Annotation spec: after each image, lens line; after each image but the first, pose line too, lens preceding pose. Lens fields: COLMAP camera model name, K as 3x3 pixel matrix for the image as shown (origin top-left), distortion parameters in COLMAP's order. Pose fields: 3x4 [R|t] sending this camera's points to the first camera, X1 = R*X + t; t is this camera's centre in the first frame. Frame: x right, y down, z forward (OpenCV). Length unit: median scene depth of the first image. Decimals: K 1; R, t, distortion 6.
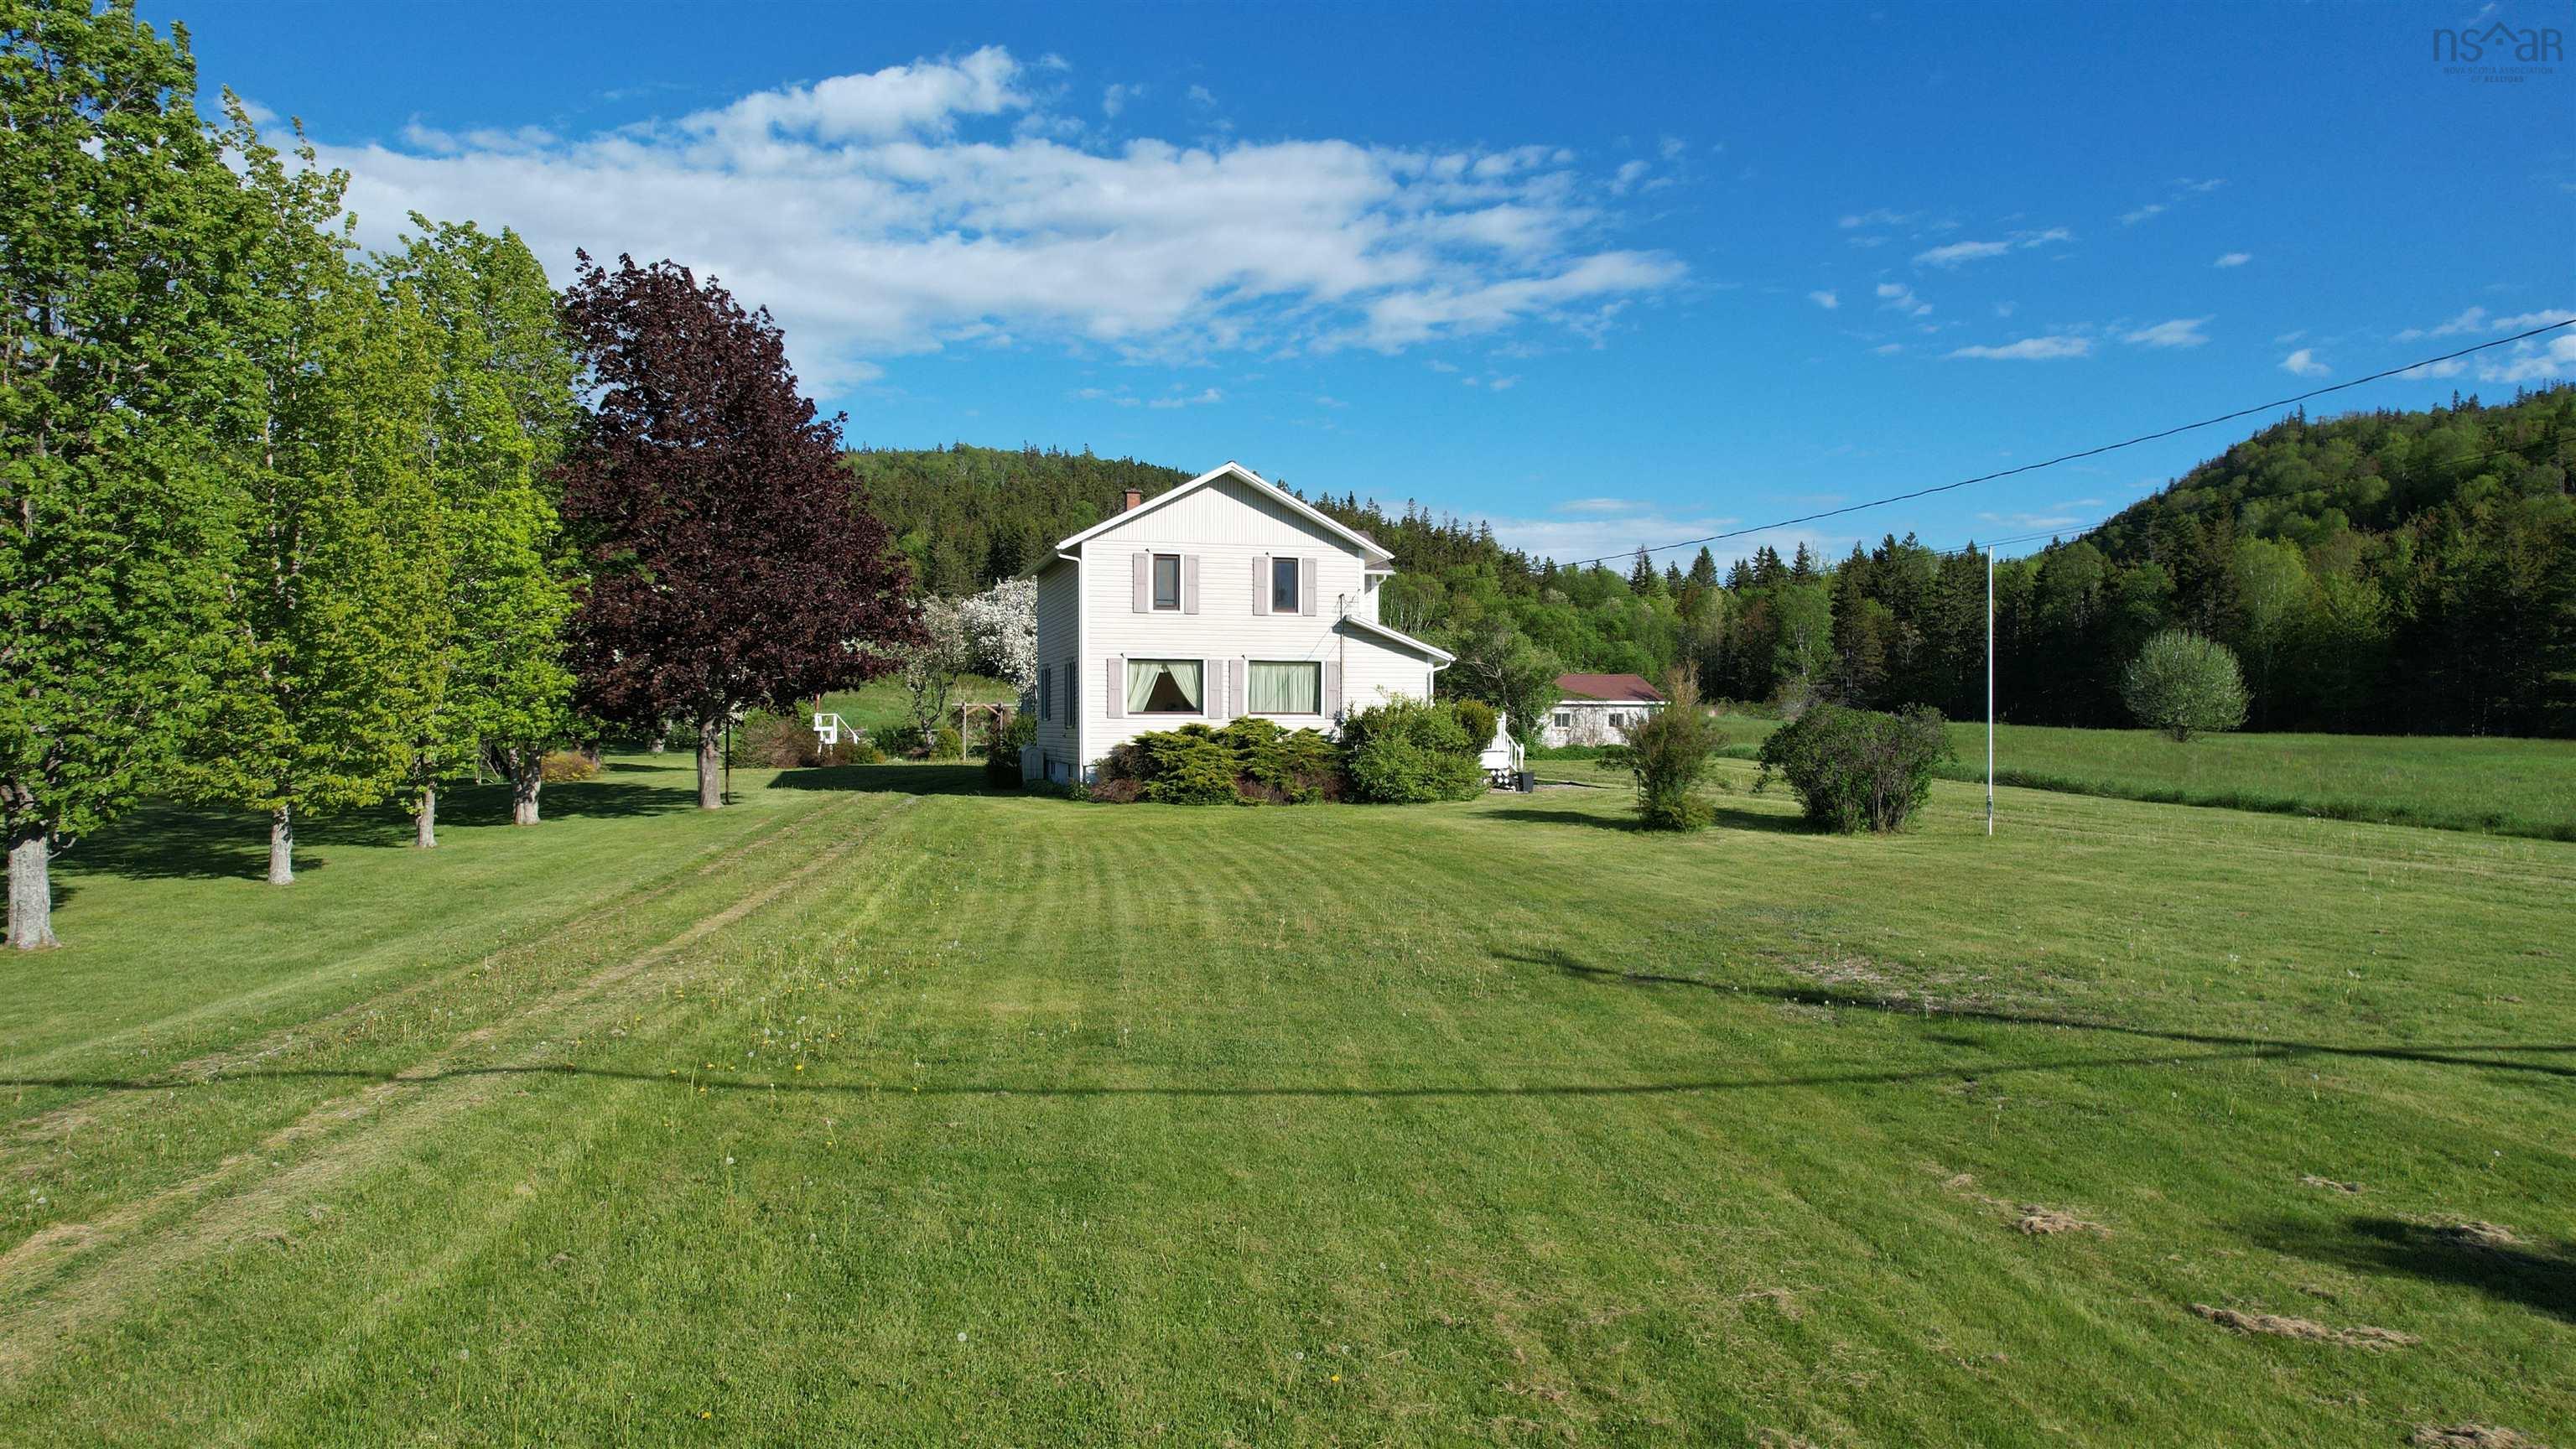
lens RADIAL K [[1646.9, 0, 1304.9], [0, 1646.9, 723.4], [0, 0, 1]] dist [-0.088580, 0.083034]
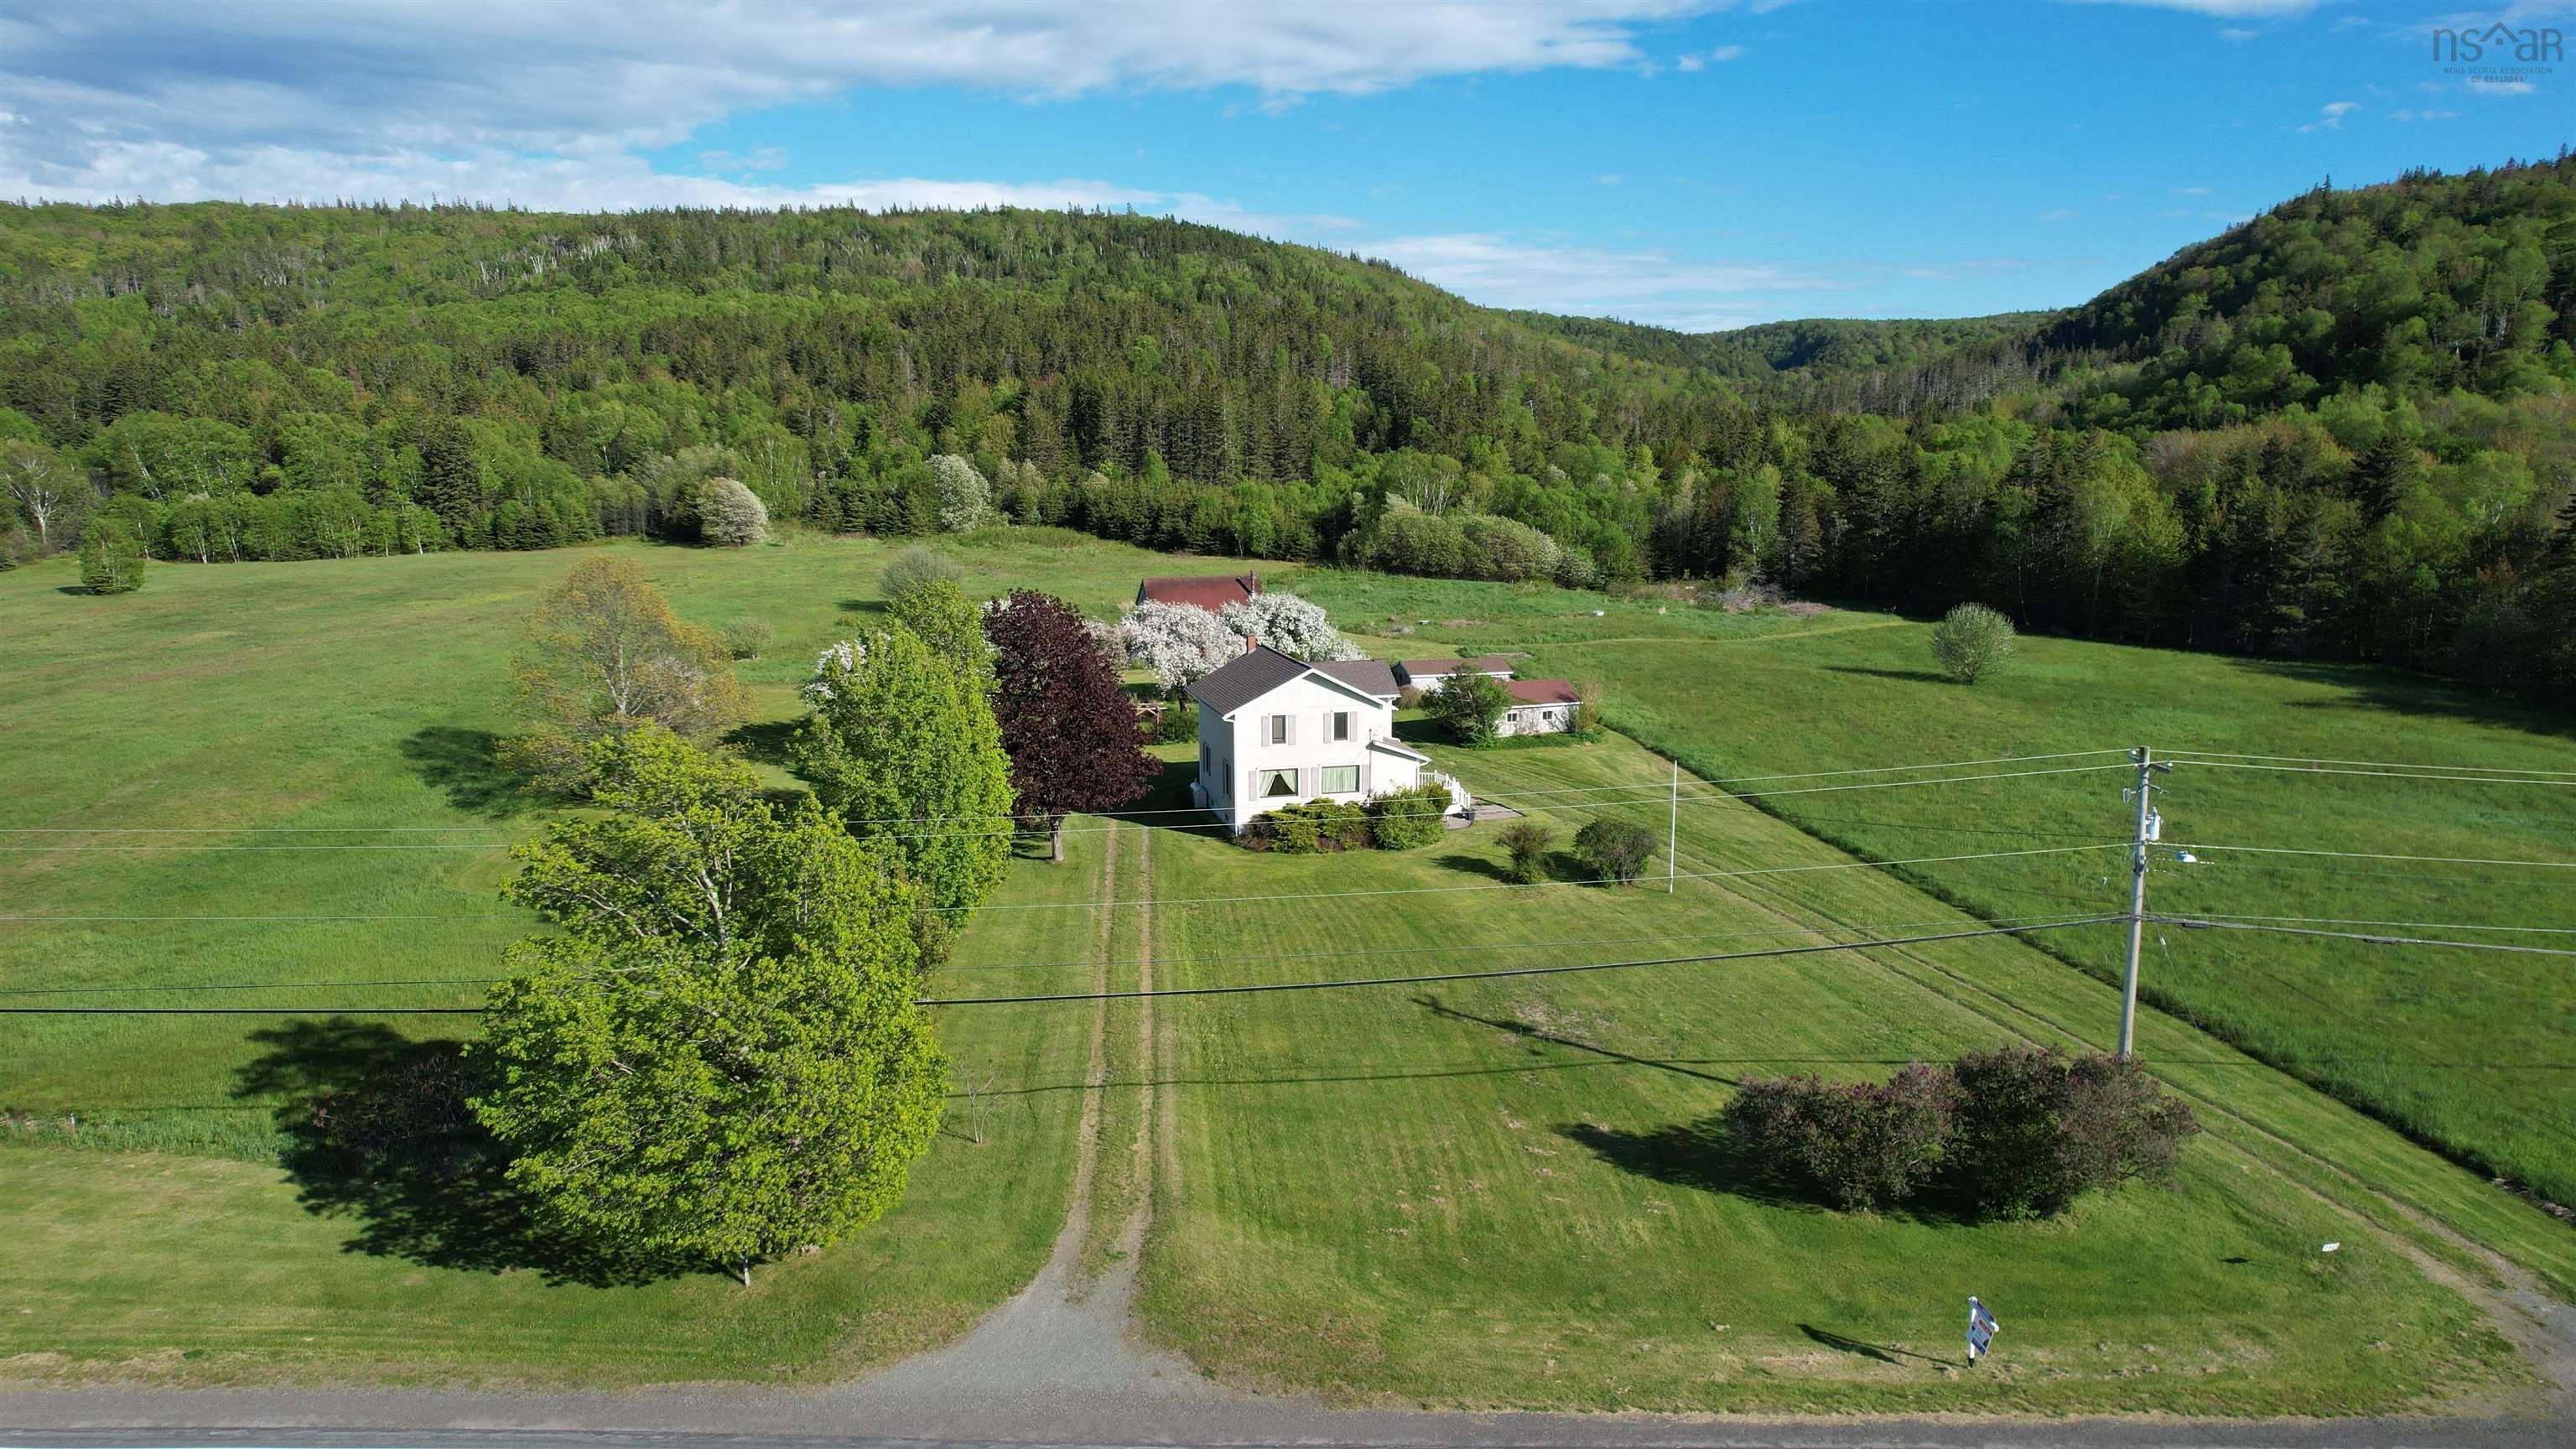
lens RADIAL K [[1650.7, 0, 1308.8], [0, 1650.7, 715.6], [0, 0, 1]] dist [-0.073195, 0.063568]
pose [[0.999783, -0.000460, -0.020845, -0.008883], [0.003912, 0.986143, 0.165853, -0.405289], [0.020480, -0.165899, 0.985930, -0.860577]]
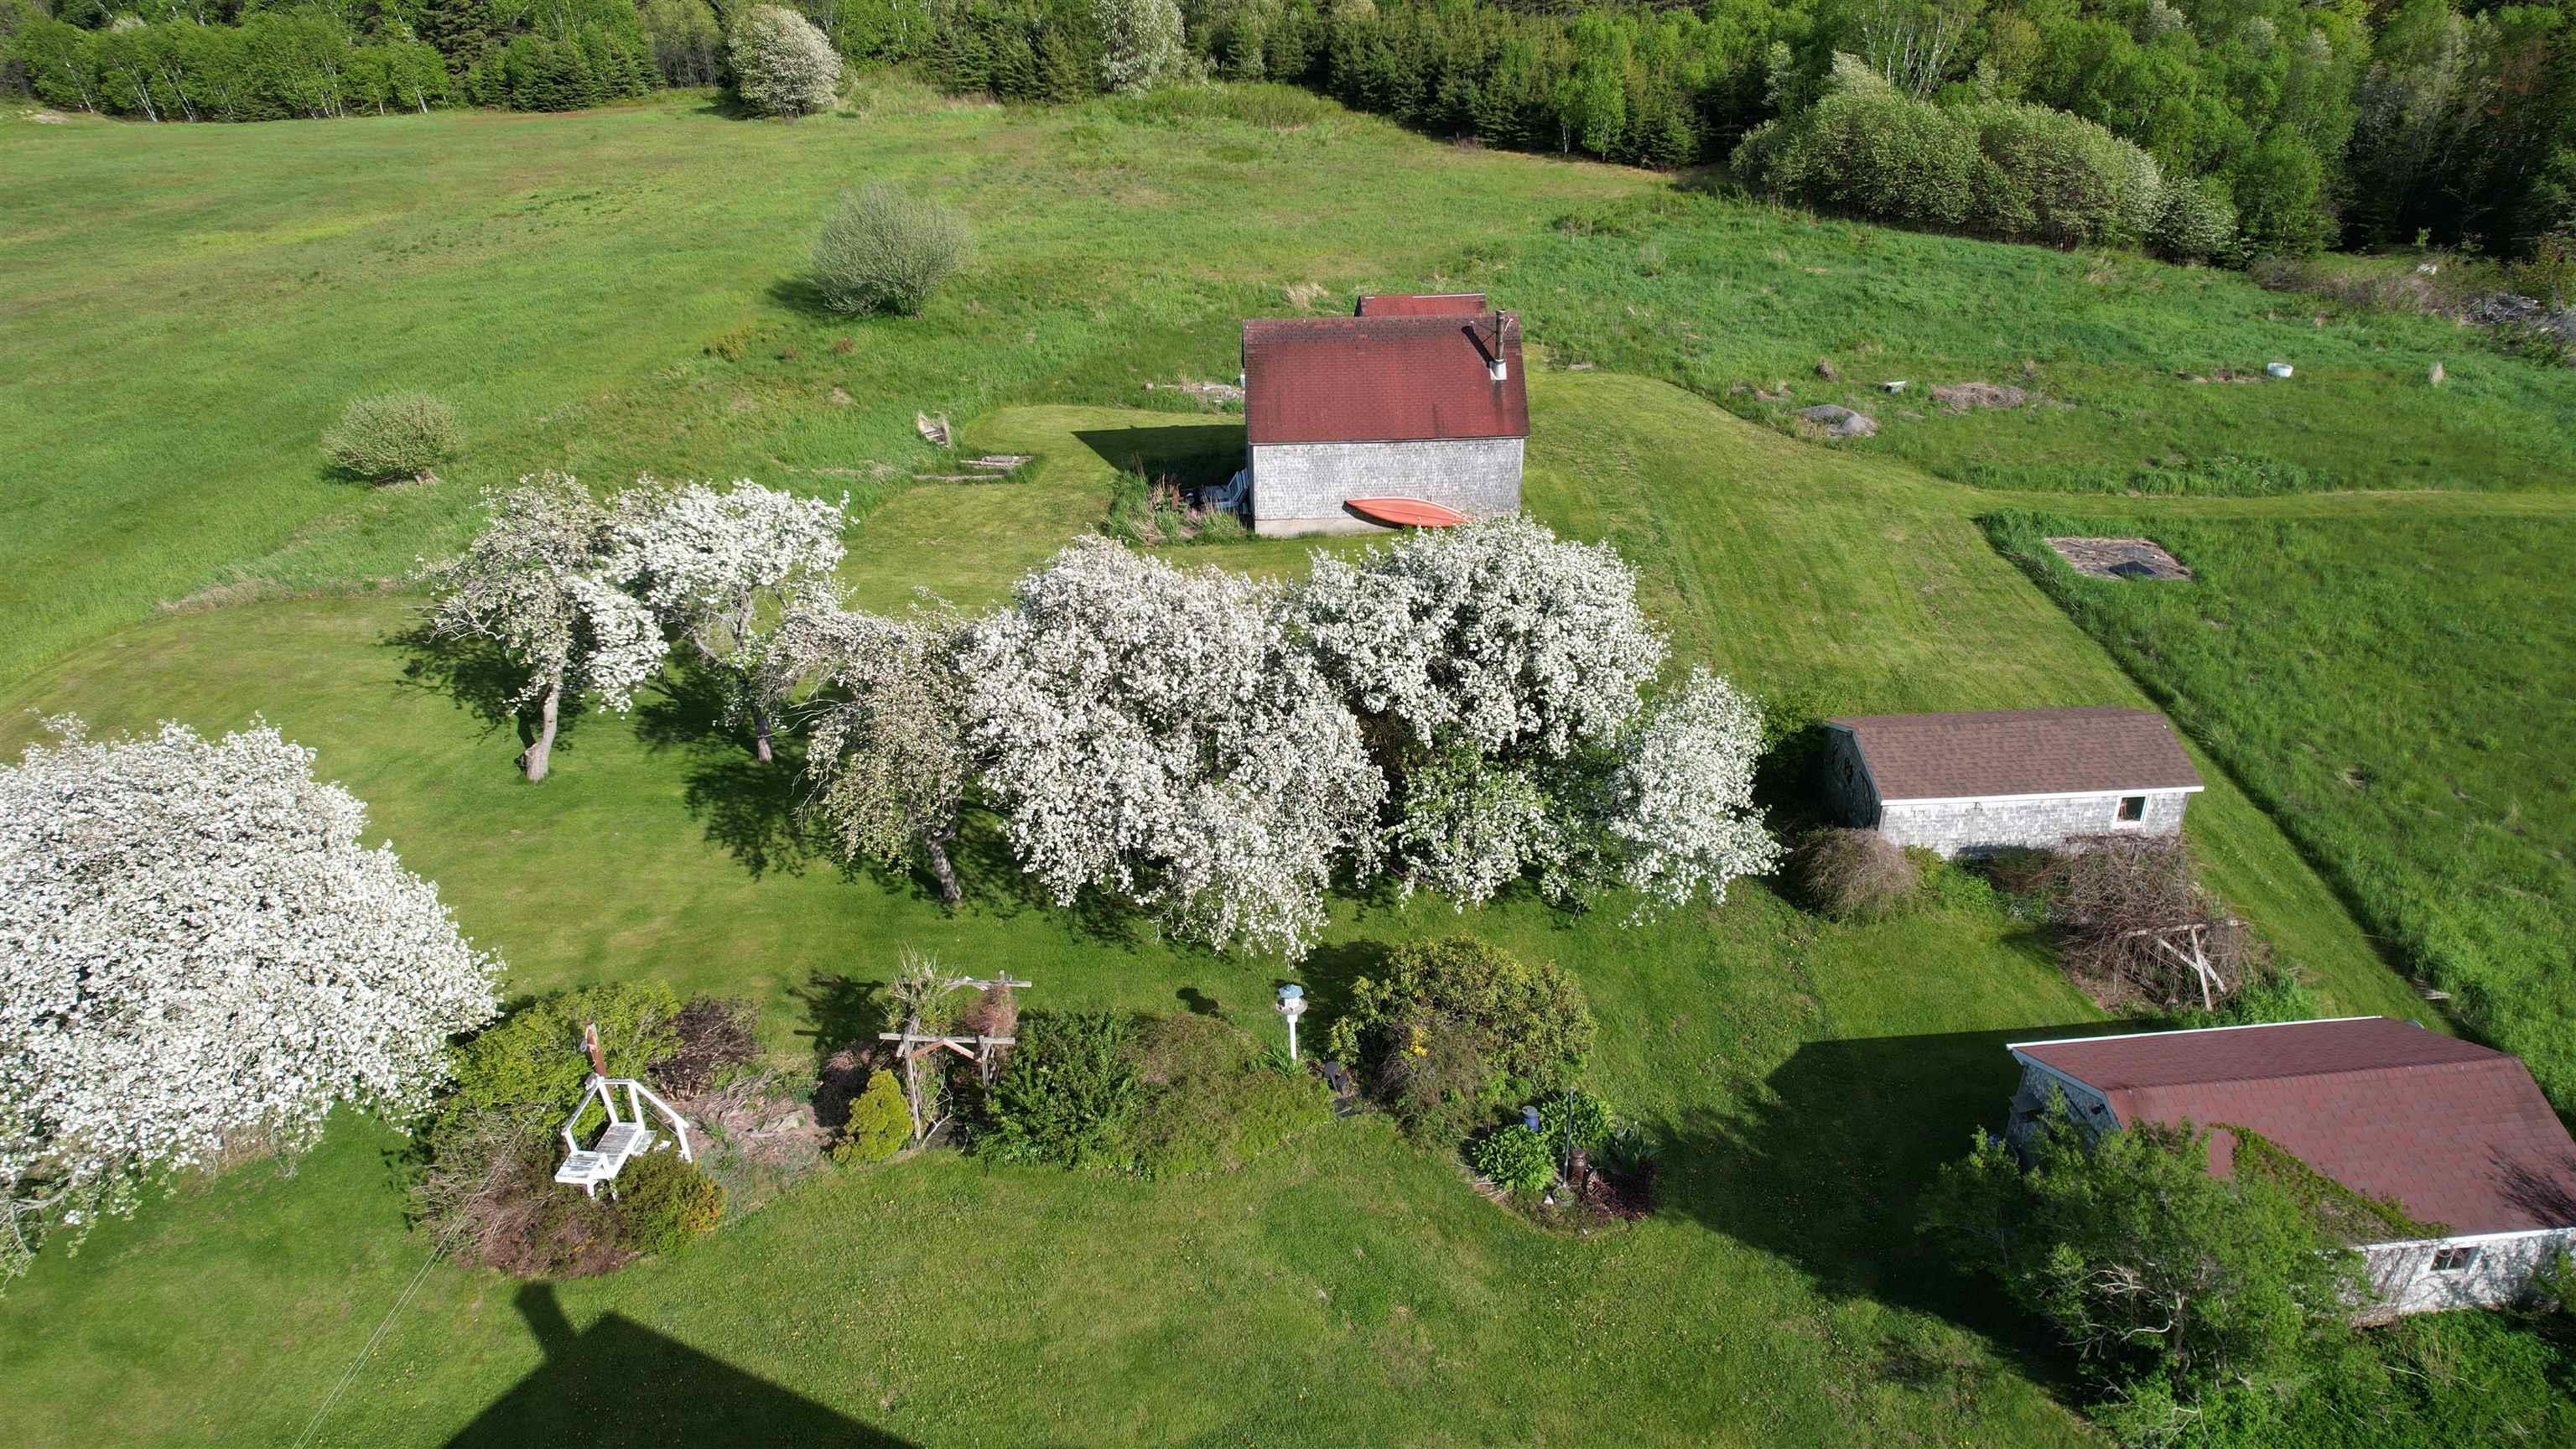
lens RADIAL K [[1646.9, 0, 1304.9], [0, 1646.9, 723.4], [0, 0, 1]] dist [-0.088580, 0.083034]
pose [[0.968468, 0.103949, -0.226416, -0.003824], [0.008417, 0.894629, 0.446731, -0.446443], [0.248995, -0.434550, 0.865544, 1.001547]]
